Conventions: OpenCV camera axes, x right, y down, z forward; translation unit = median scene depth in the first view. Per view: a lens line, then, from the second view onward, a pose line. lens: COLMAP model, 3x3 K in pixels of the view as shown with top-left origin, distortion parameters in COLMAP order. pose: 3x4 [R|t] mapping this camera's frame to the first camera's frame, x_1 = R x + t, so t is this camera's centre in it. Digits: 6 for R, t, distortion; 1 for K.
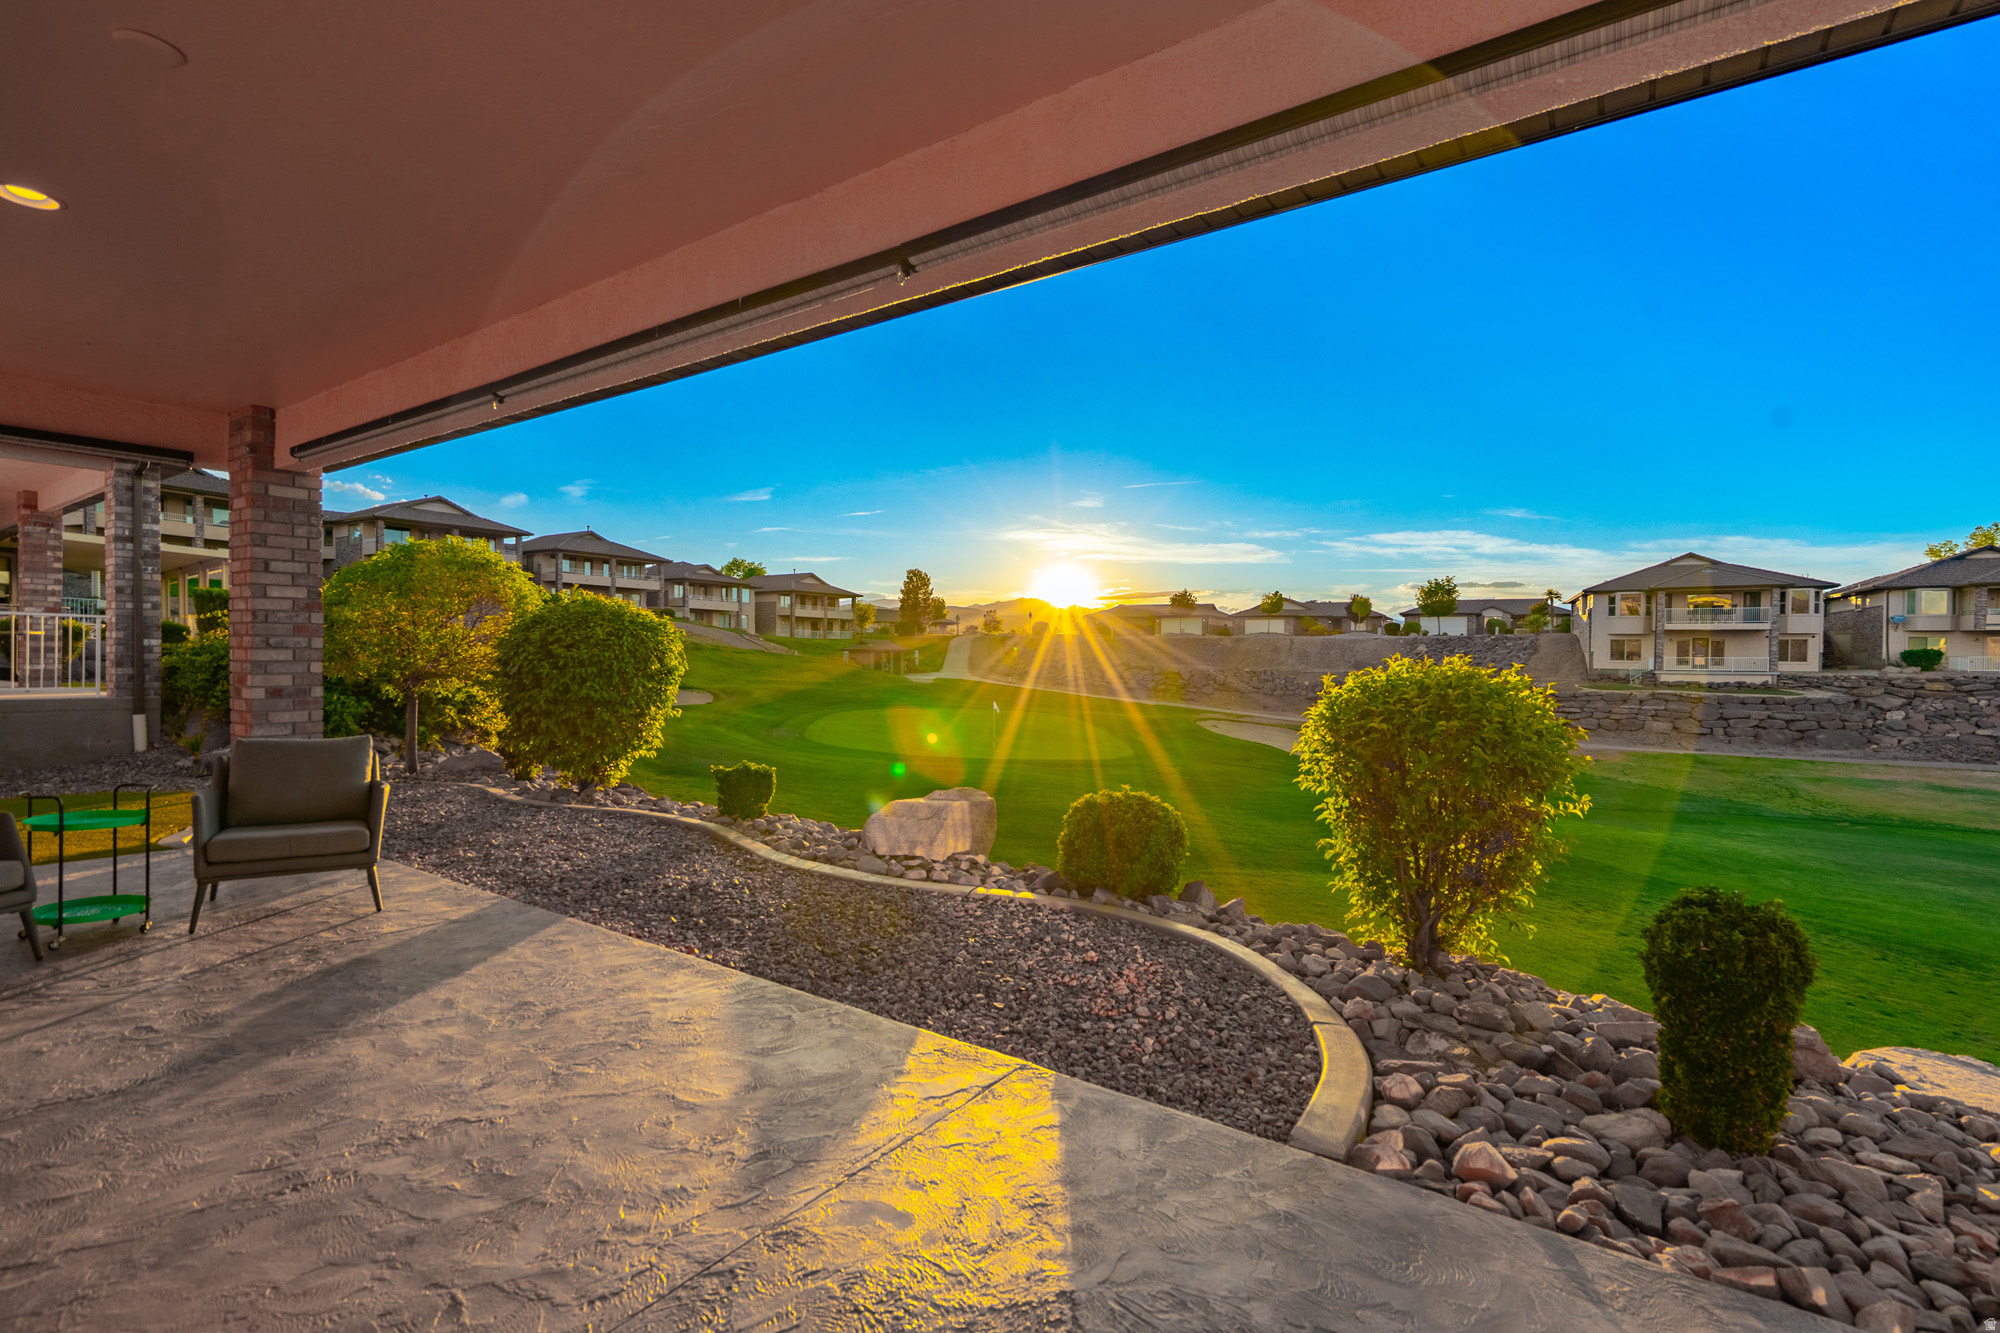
lens RADIAL K [[889.9, 0, 971.9], [0, 889.9, 690.3], [0, 0, 1]] dist [0.000116, -0.000040]
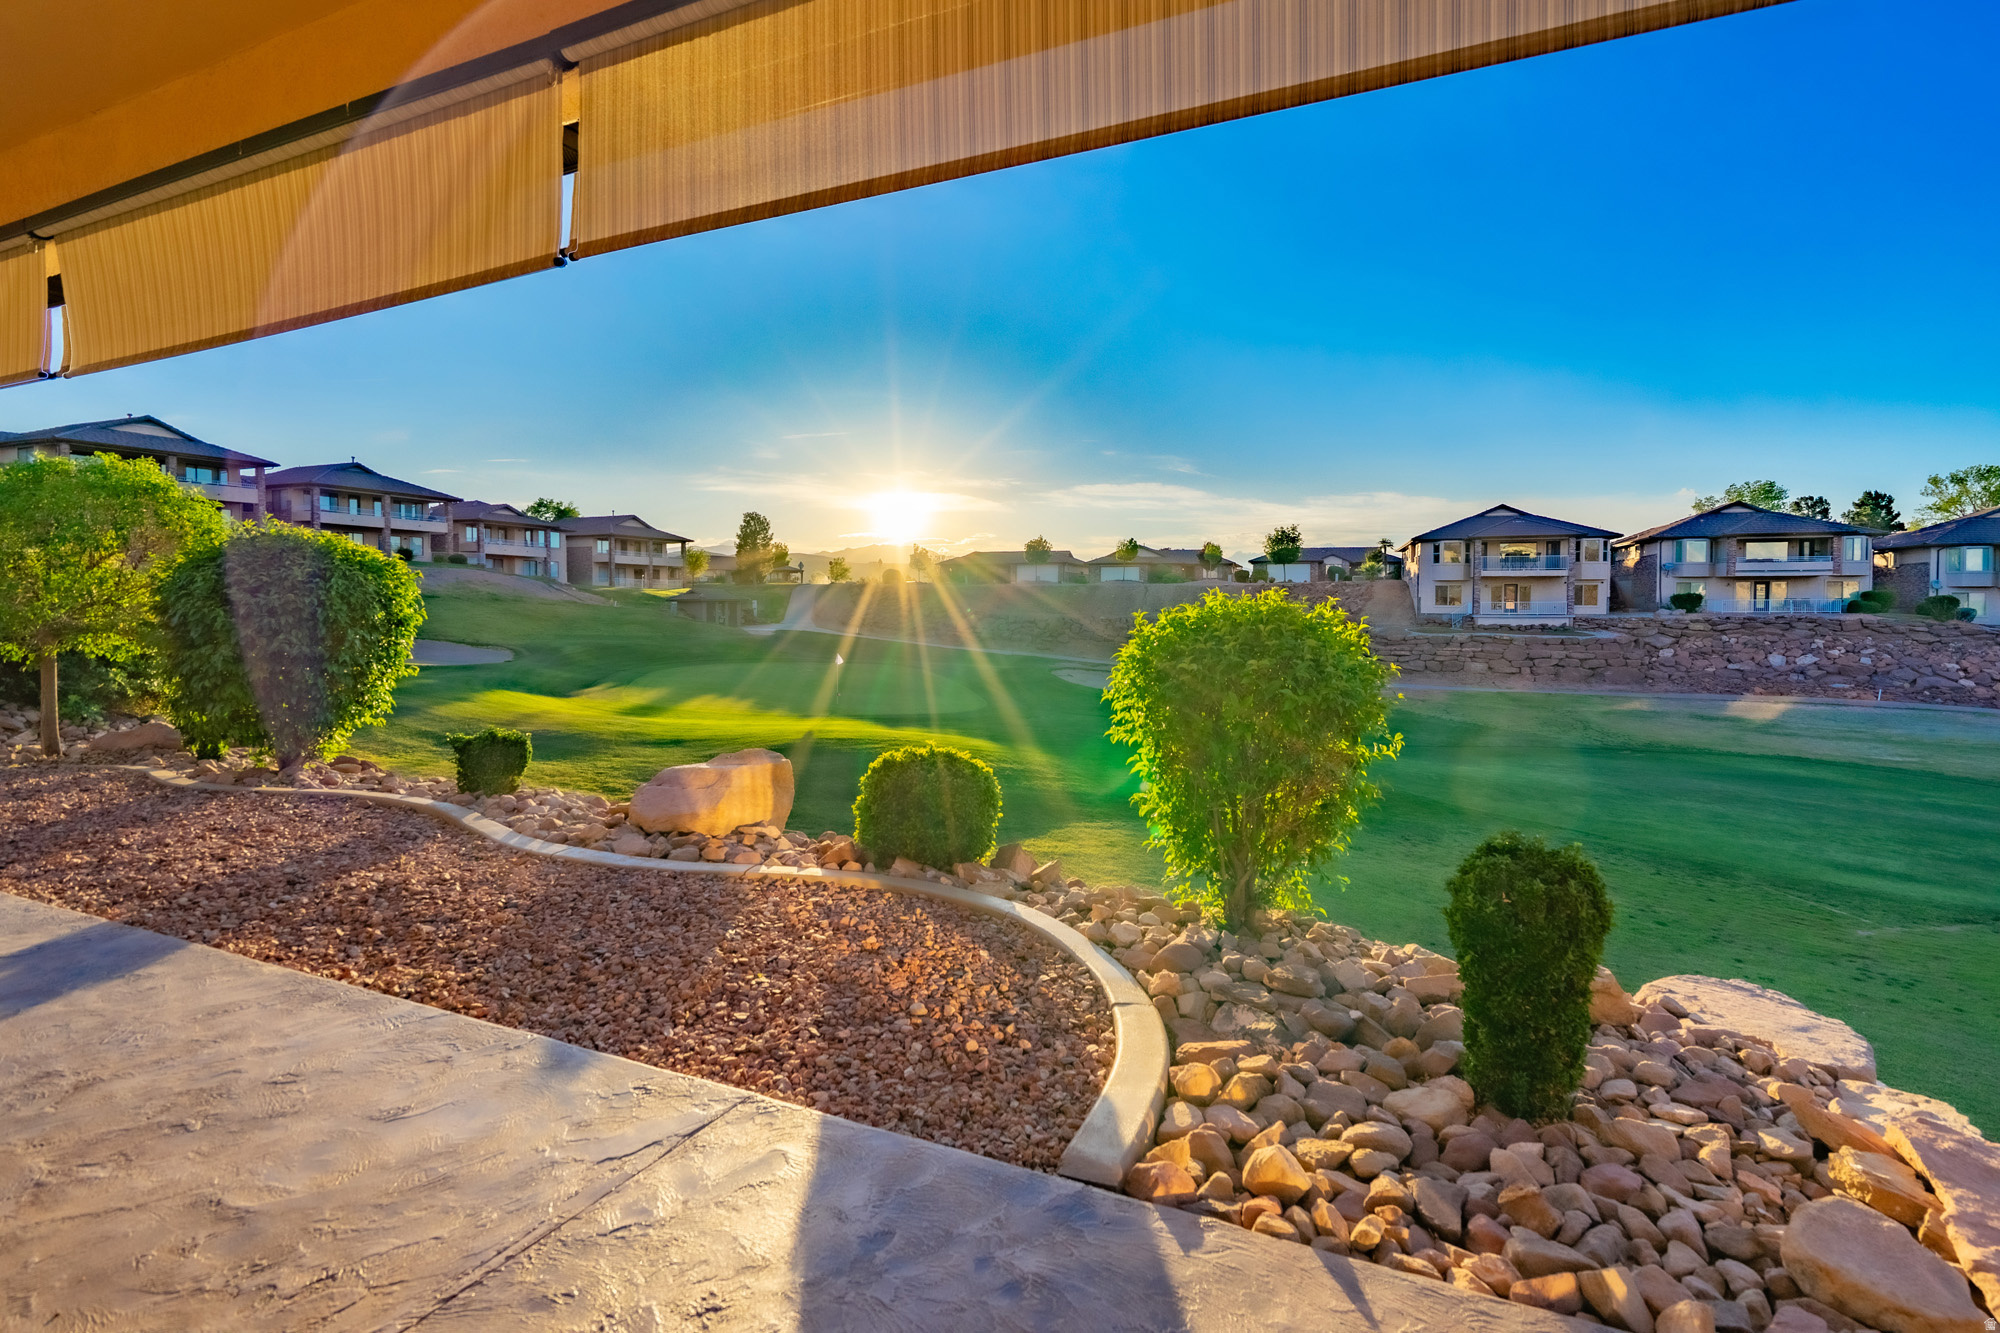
lens RADIAL K [[909.5, 0, 1000.0], [0, 909.5, 666.5], [0, 0, 1]] dist [-0.002157, 0.000923]
pose [[0.984923, -0.019755, 0.171862, 0.092685], [0.015448, 0.999533, 0.026366, 0.010782], [-0.172303, -0.023314, 0.984768, 0.105433]]
